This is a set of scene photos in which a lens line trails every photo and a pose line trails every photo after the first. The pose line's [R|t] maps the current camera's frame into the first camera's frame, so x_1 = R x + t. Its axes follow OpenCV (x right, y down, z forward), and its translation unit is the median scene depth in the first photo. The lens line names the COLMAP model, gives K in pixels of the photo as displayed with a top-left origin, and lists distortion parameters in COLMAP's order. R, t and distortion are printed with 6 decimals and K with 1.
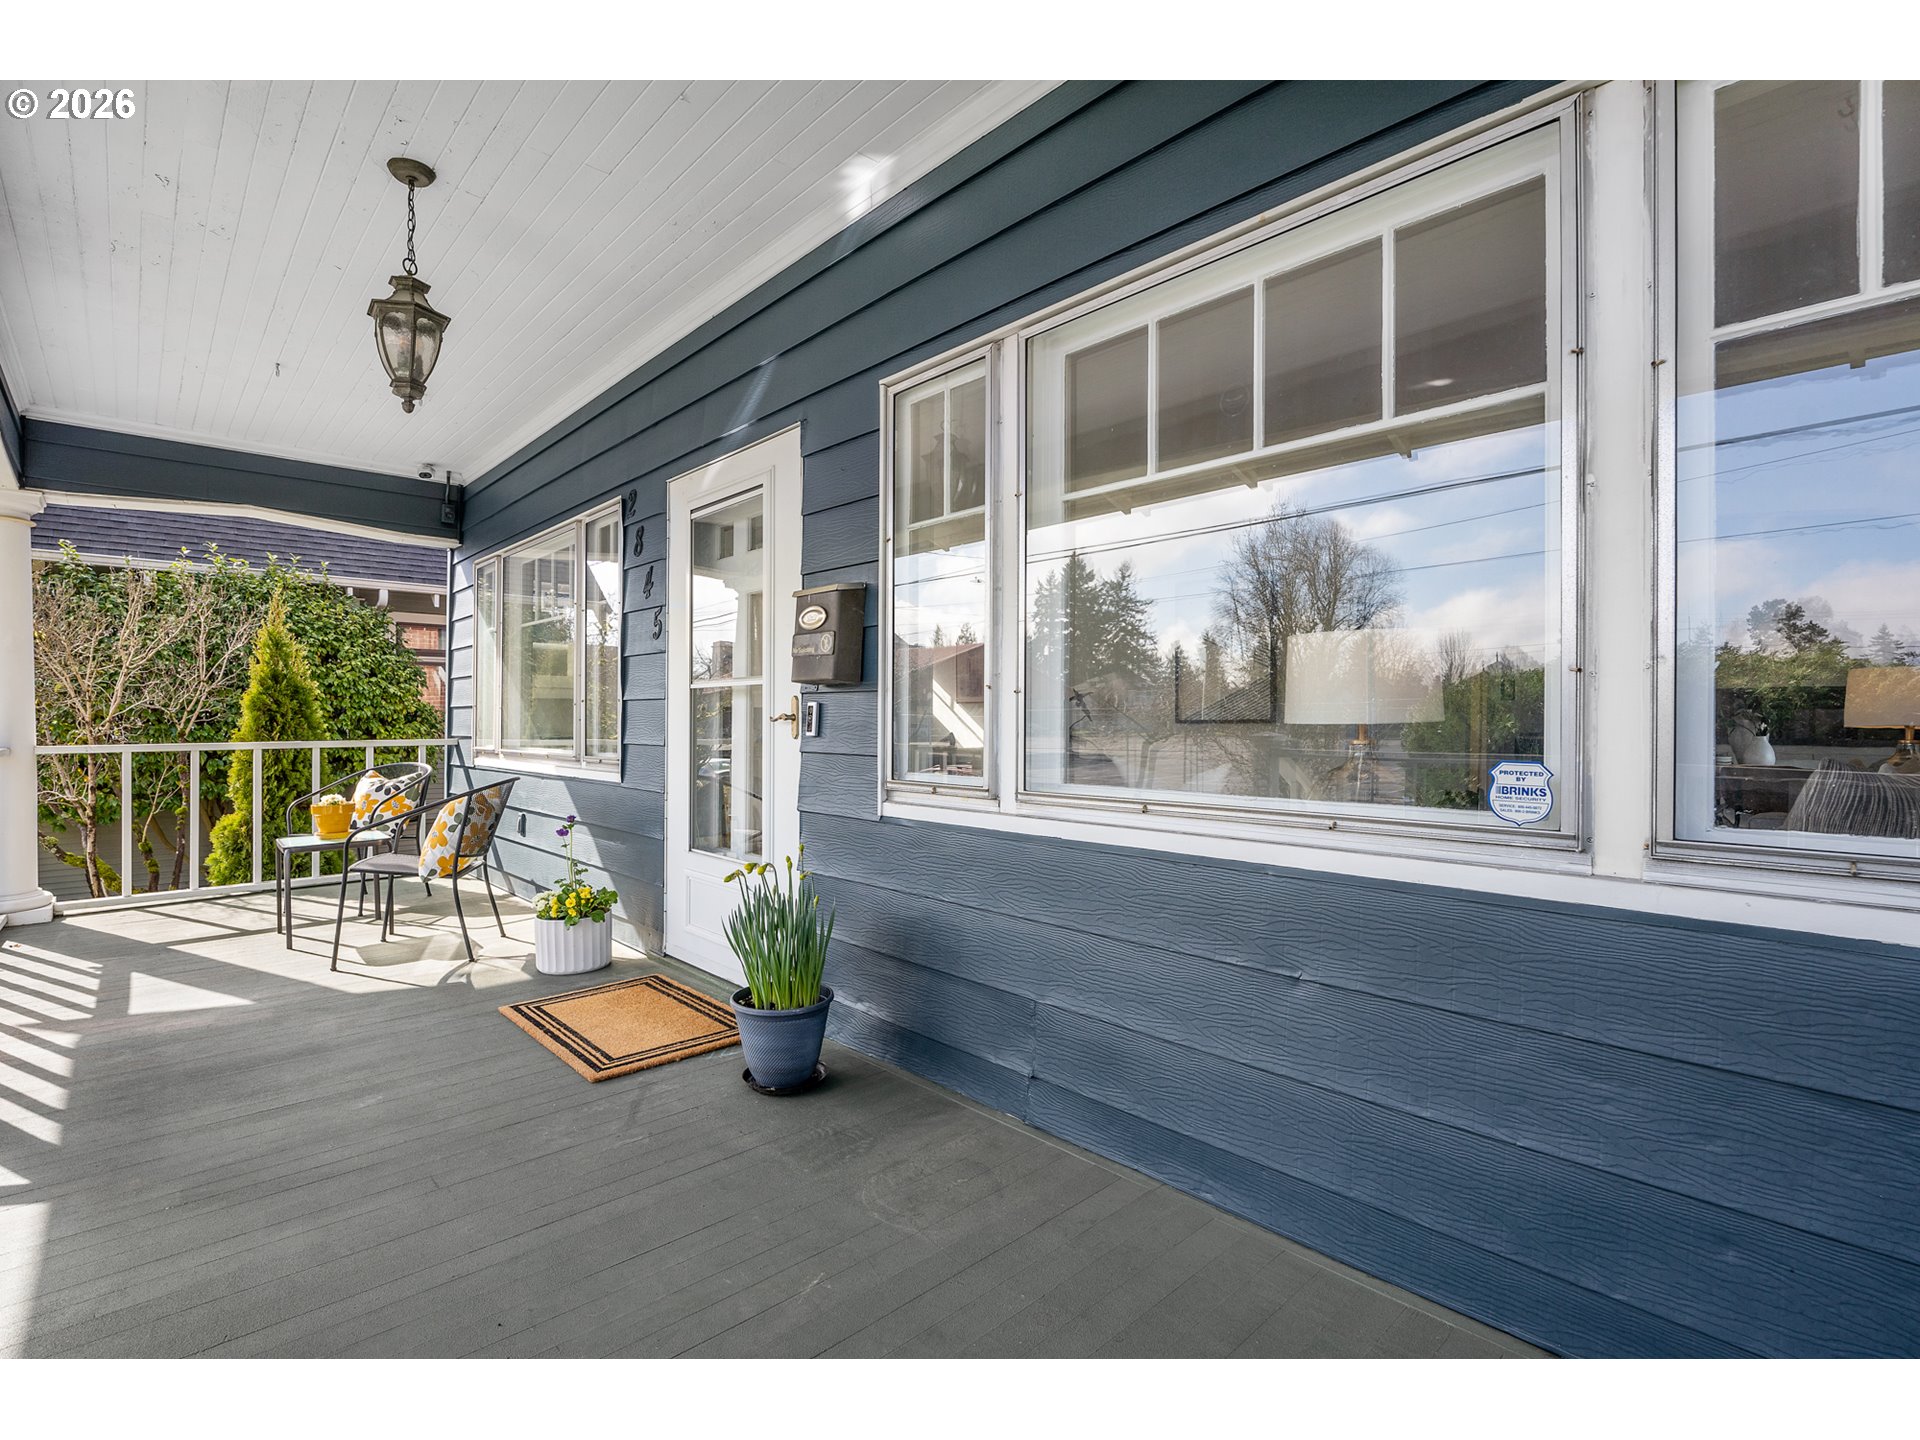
lens RADIAL K [[932.0, 0, 960.0], [0, 932.0, 720.0], [0, 0, 1]] dist [0.000773, 0.000077]
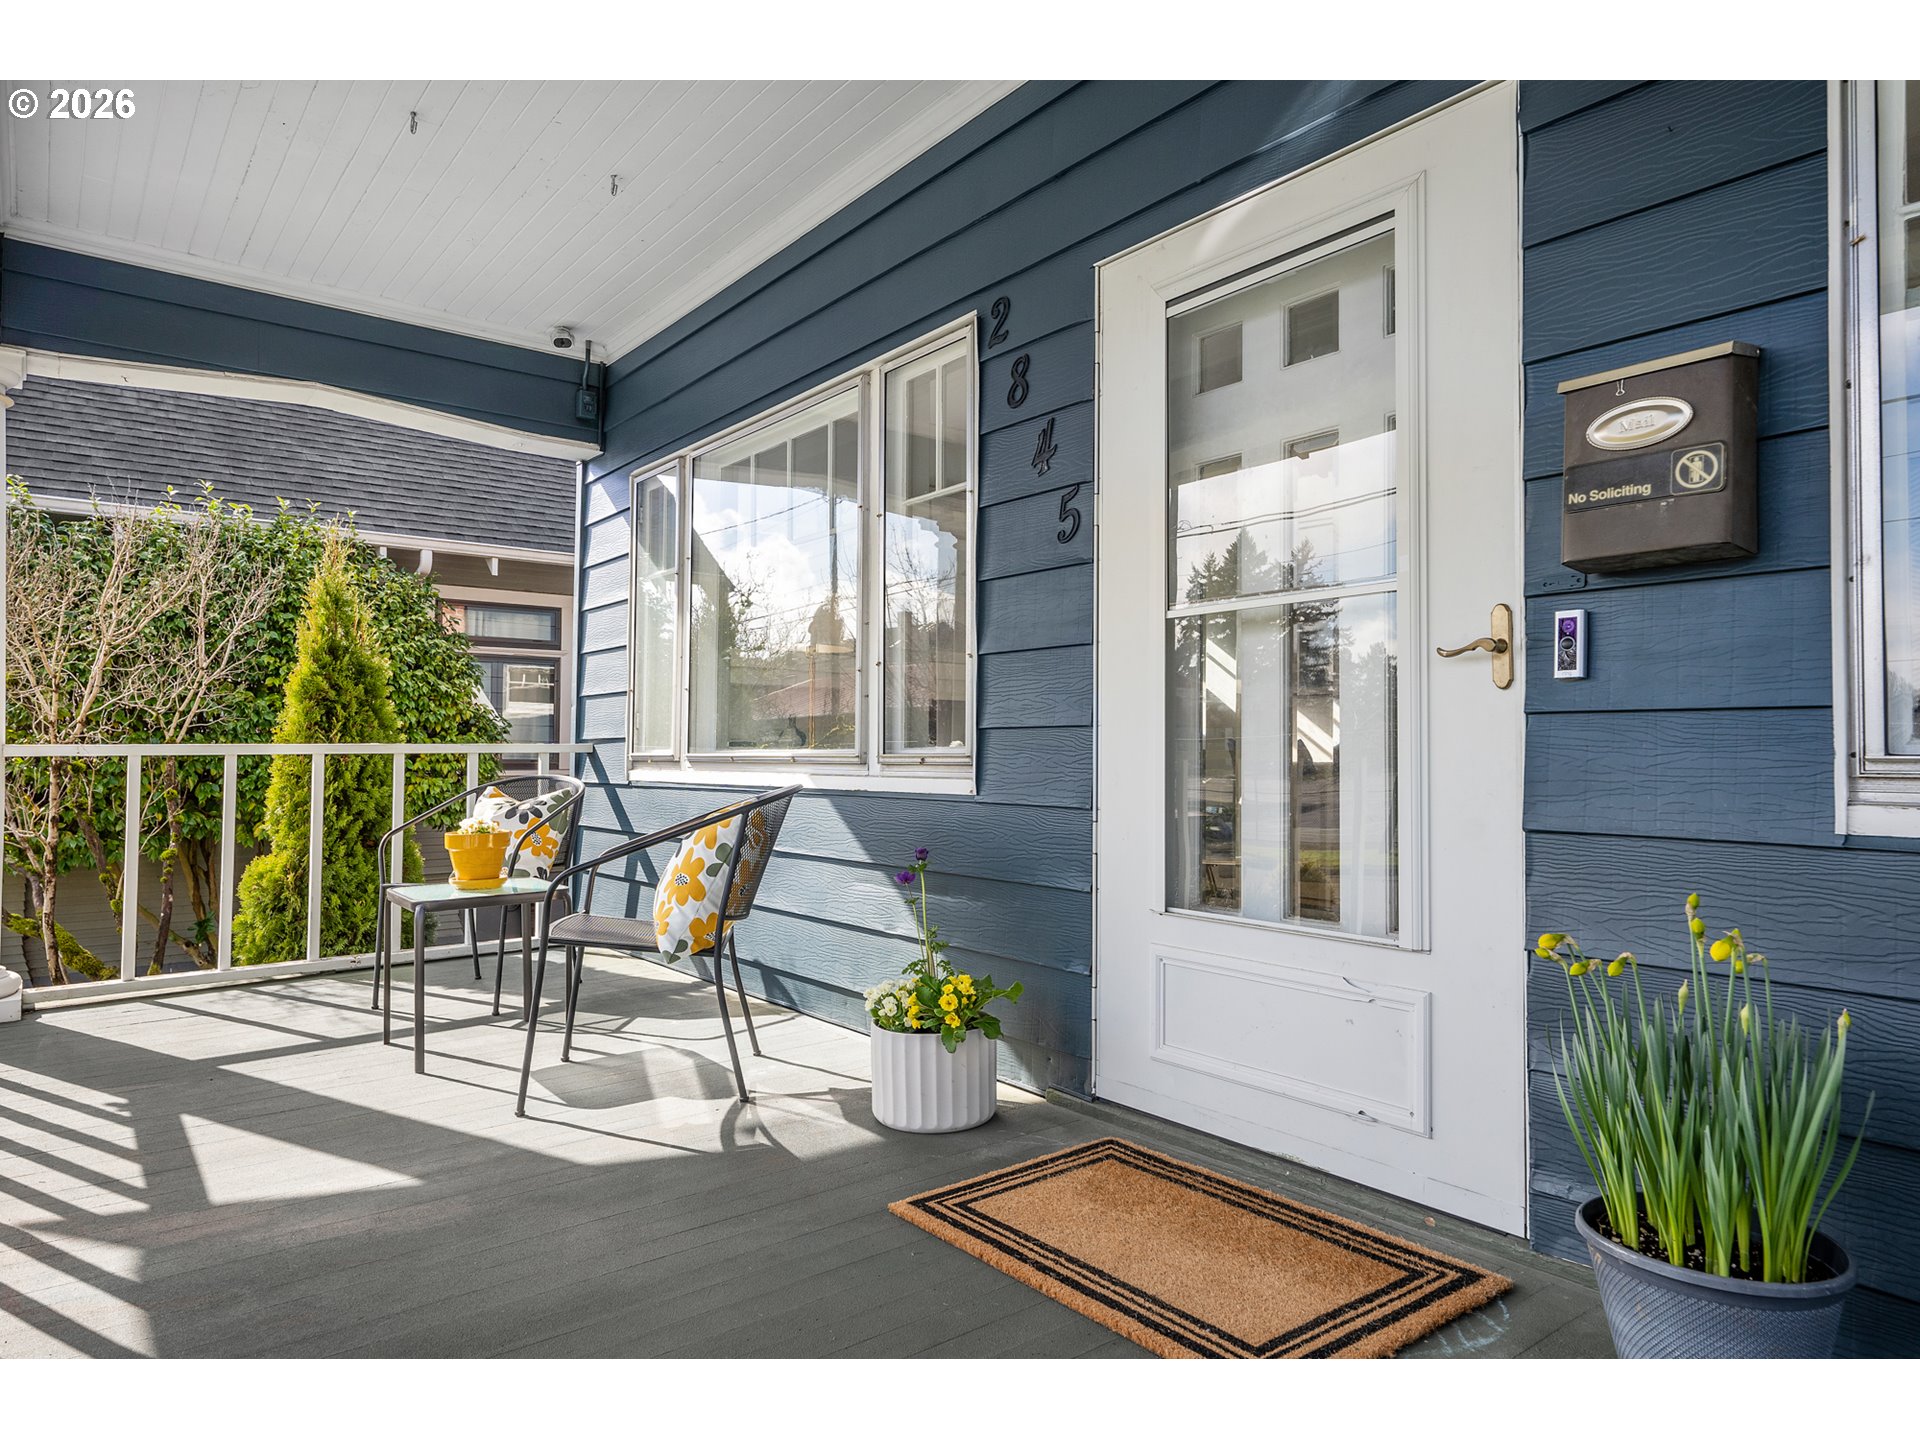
lens RADIAL K [[1188.4, 0, 968.0], [0, 1188.4, 713.6], [0, 0, 1]] dist [0.018573, -0.002005]
pose [[0.997955, -0.003083, -0.063845, -0.248835], [0.000848, 0.999387, -0.035000, 0.032904], [0.063914, 0.034875, 0.997346, 0.195202]]
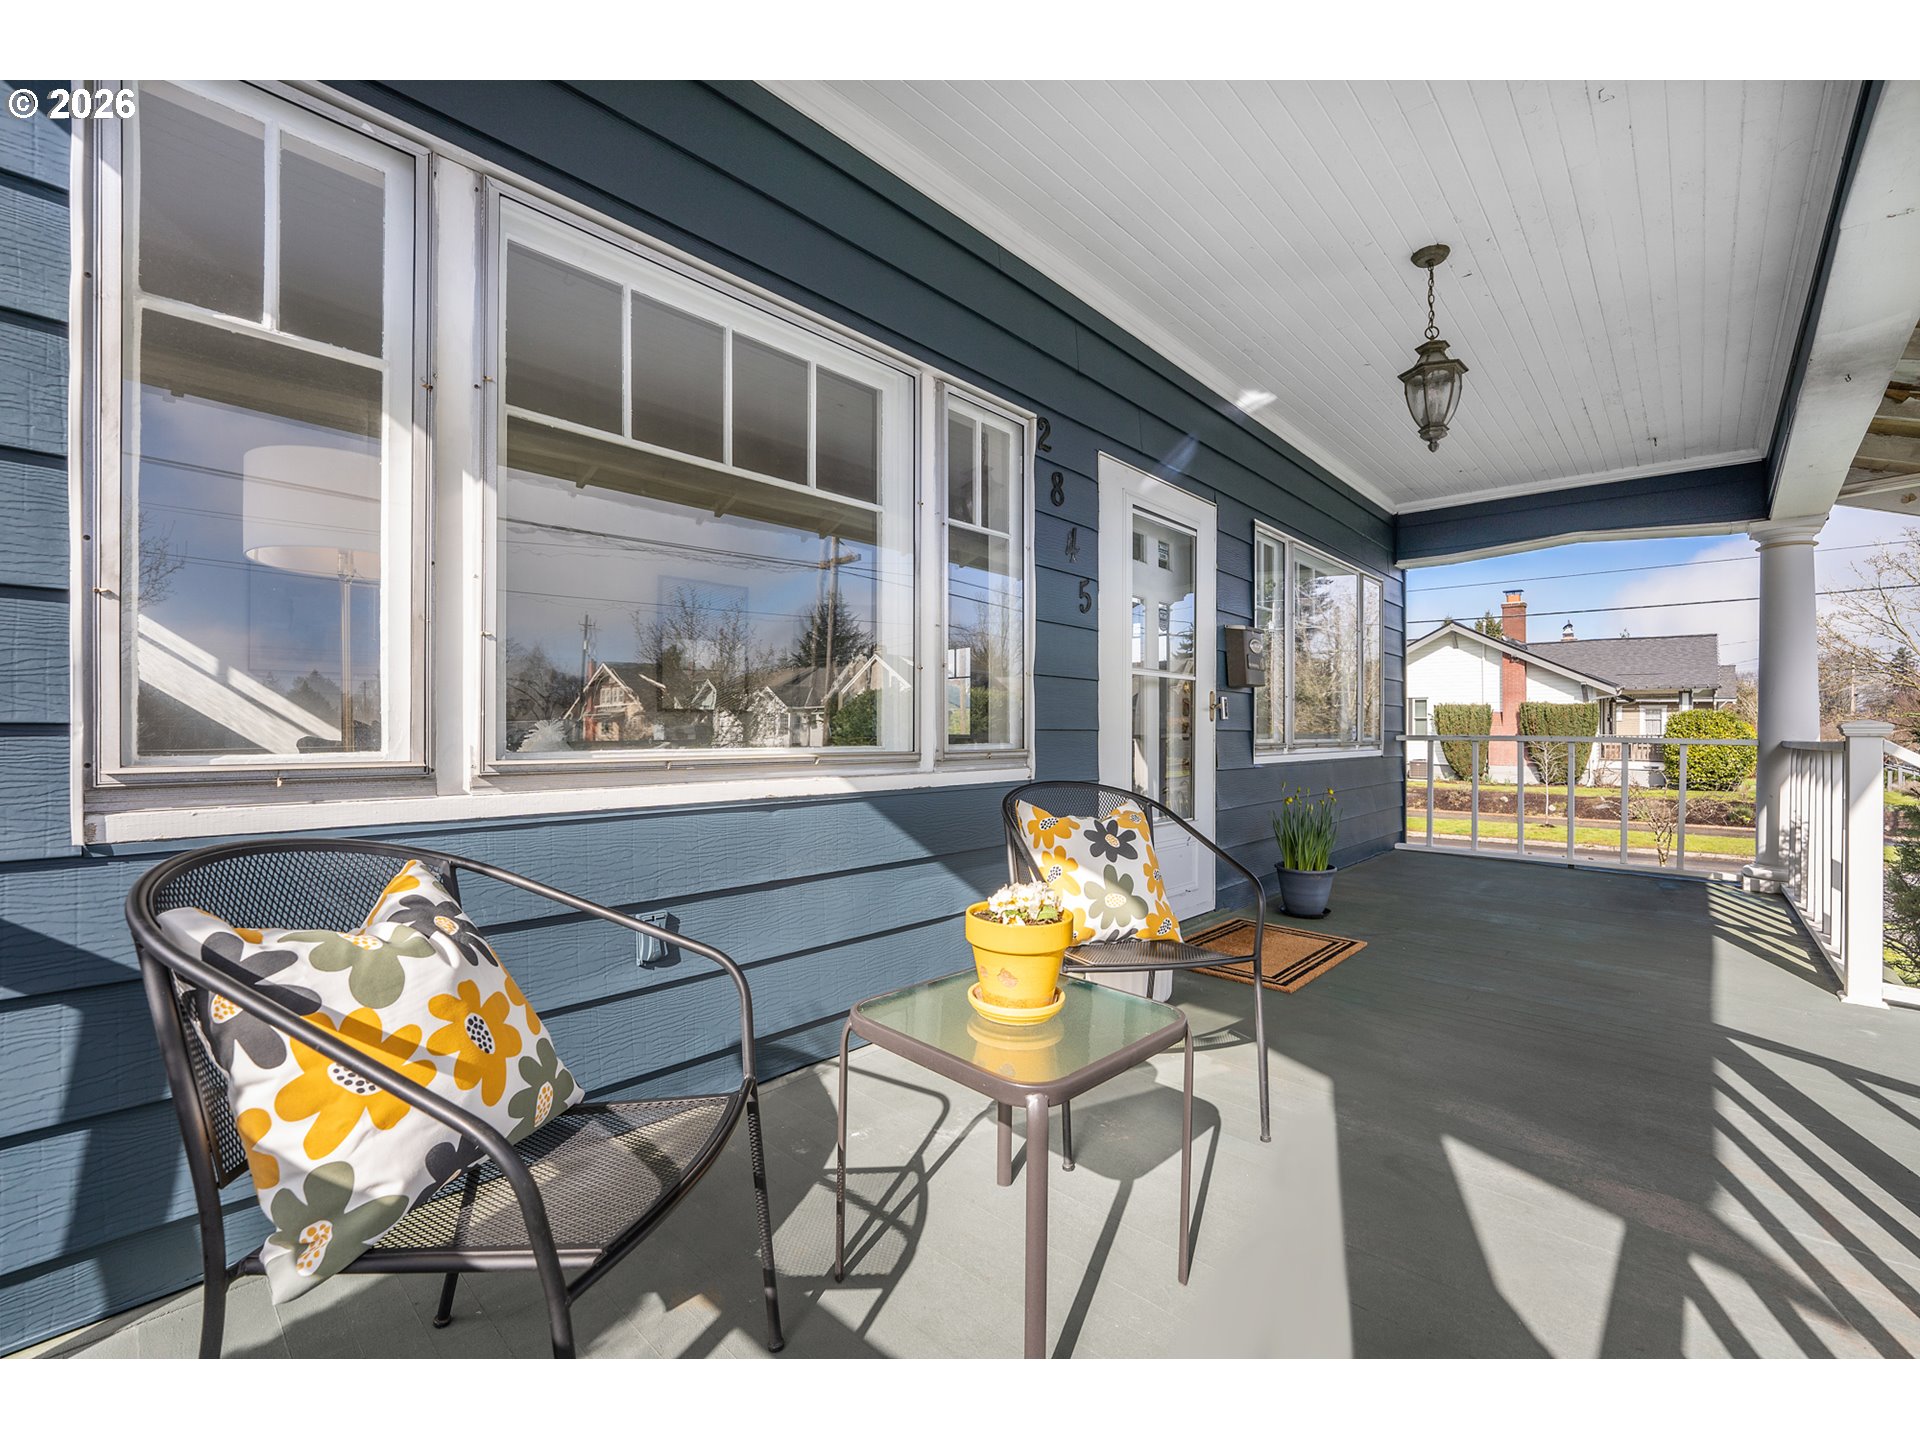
lens RADIAL K [[825.3, 0, 965.0], [0, 825.3, 714.0], [0, 0, 1]] dist [-0.000412, 0.000024]
pose [[-0.105611, 0.011571, 0.994340, -0.813142], [-0.006877, 0.999900, -0.012366, 0.016723], [-0.994384, -0.008144, -0.105521, 0.876691]]
